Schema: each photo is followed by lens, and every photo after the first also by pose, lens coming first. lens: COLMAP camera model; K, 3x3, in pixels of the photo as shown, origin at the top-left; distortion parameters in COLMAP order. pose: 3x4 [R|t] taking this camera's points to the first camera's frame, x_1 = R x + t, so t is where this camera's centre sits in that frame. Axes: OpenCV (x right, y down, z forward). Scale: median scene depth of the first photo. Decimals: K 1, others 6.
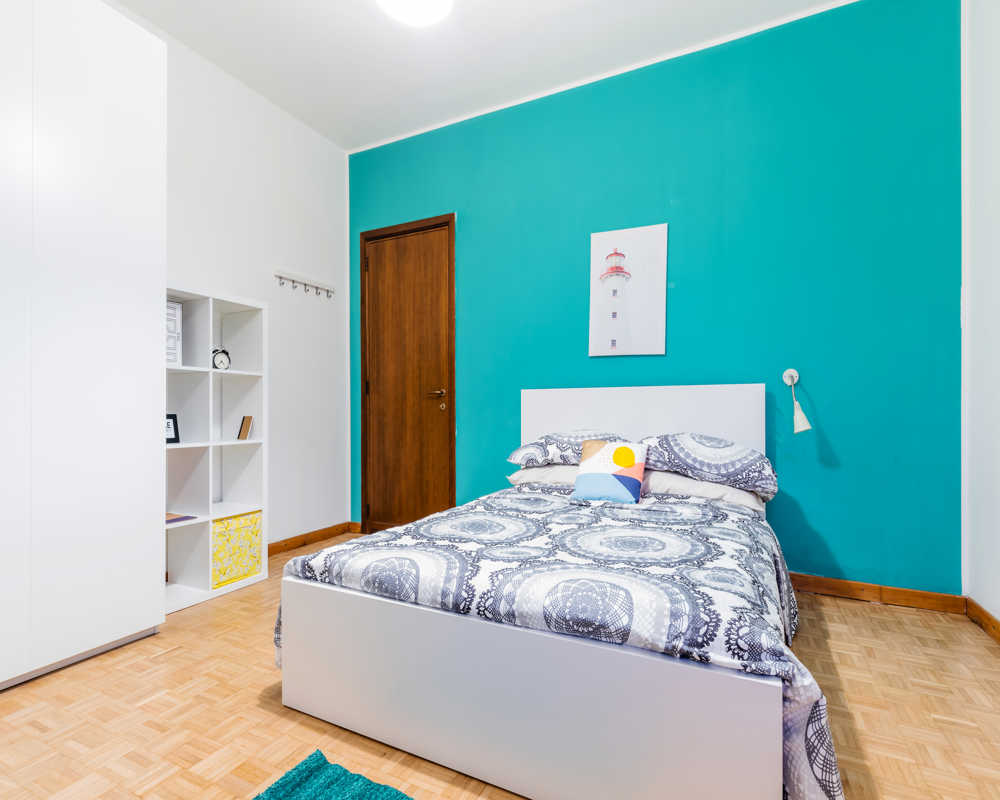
lens RADIAL K [[500.1, 0, 501.3], [0, 500.1, 410.4], [0, 0, 1]] dist [-0.000897, -0.001187]
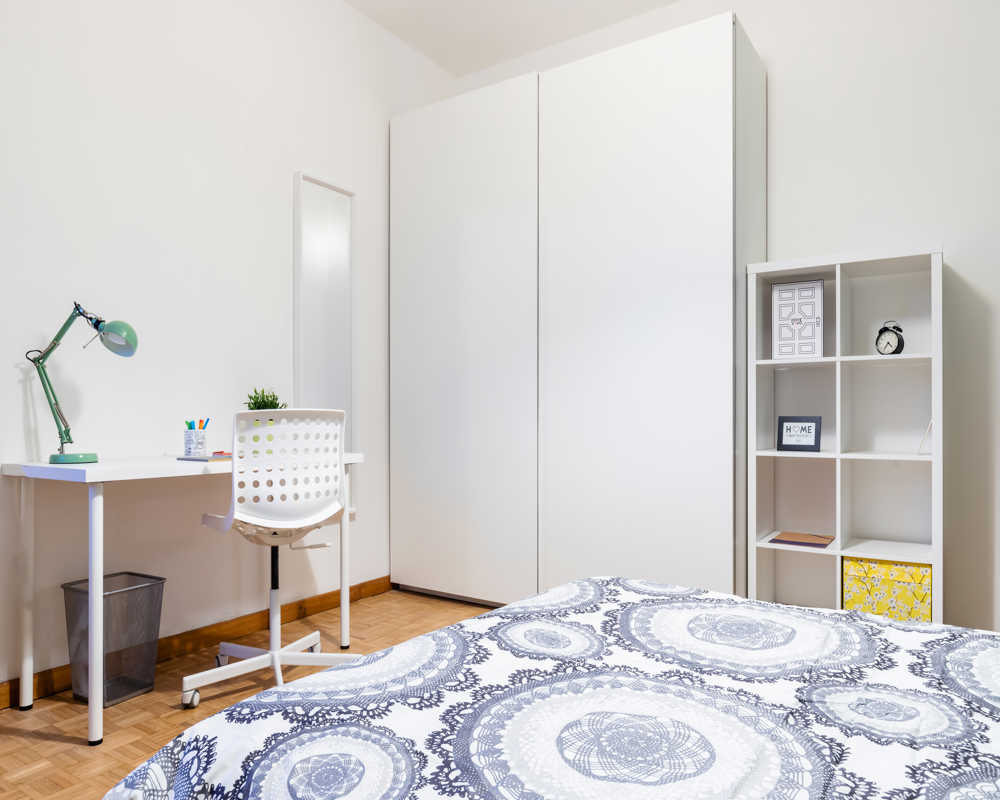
lens RADIAL K [[691.9, 0, 499.3], [0, 691.9, 417.5], [0, 0, 1]] dist [-0.005389, -0.003568]
pose [[-0.140887, 0.004444, -0.990016, 0.535188], [0.005250, 0.999979, 0.003742, 0.001805], [0.990012, -0.004670, -0.140907, 0.633784]]
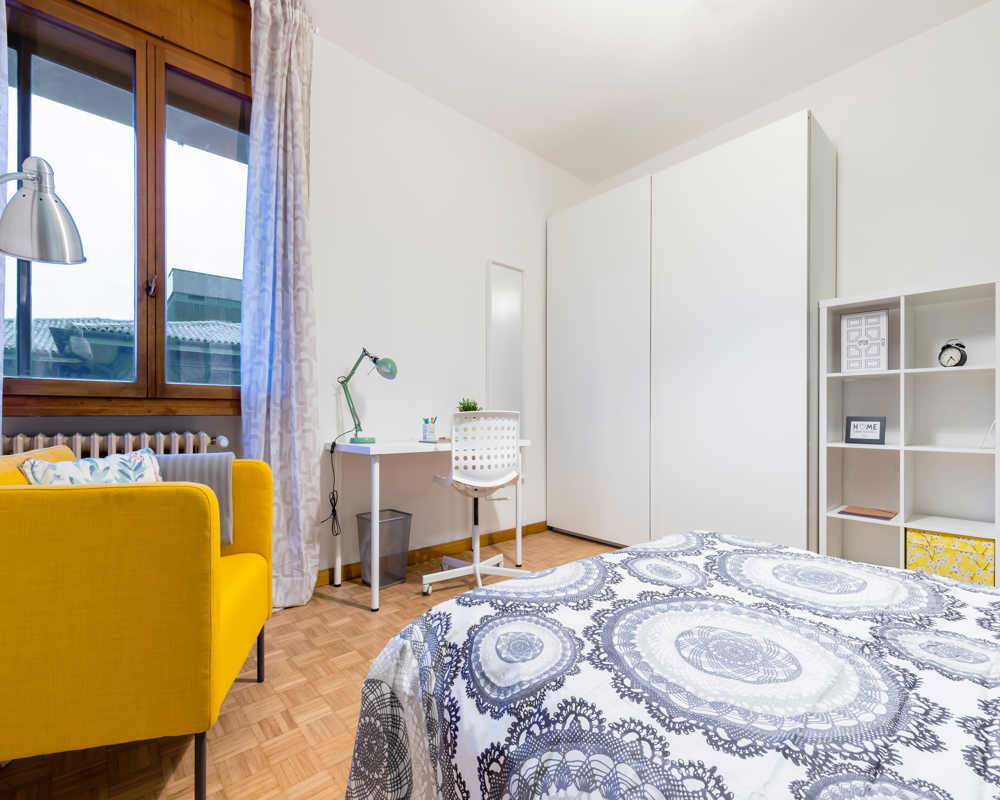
lens RADIAL K [[462.1, 0, 494.5], [0, 462.1, 416.6], [0, 0, 1]] dist [0.002284, -0.001432]
pose [[-0.390870, 0.003781, -0.920438, 0.545762], [0.003016, 0.999991, 0.002827, 0.001414], [0.920441, -0.001671, -0.390878, 0.622746]]
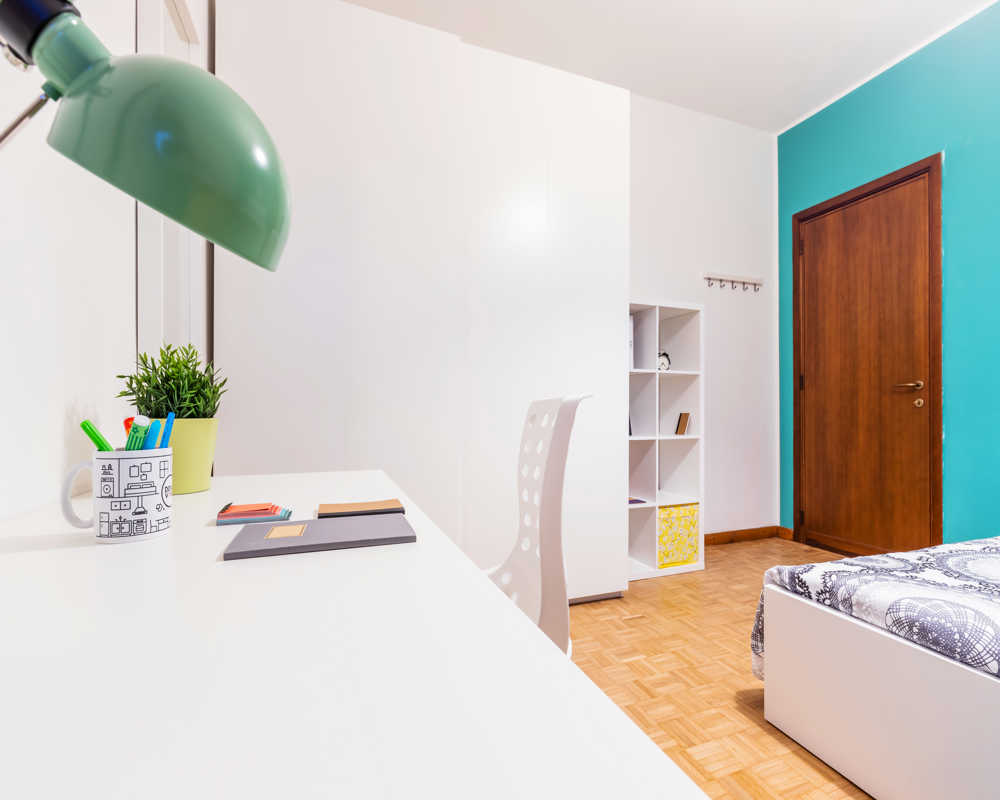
lens RADIAL K [[462.1, 0, 497.2], [0, 462.1, 404.5], [0, 0, 1]] dist [0.002284, -0.001432]
pose [[0.716944, -0.005420, -0.697109, -0.119427], [0.000818, 0.999976, -0.006934, 0.000043], [0.697130, 0.004400, 0.716931, 0.011902]]
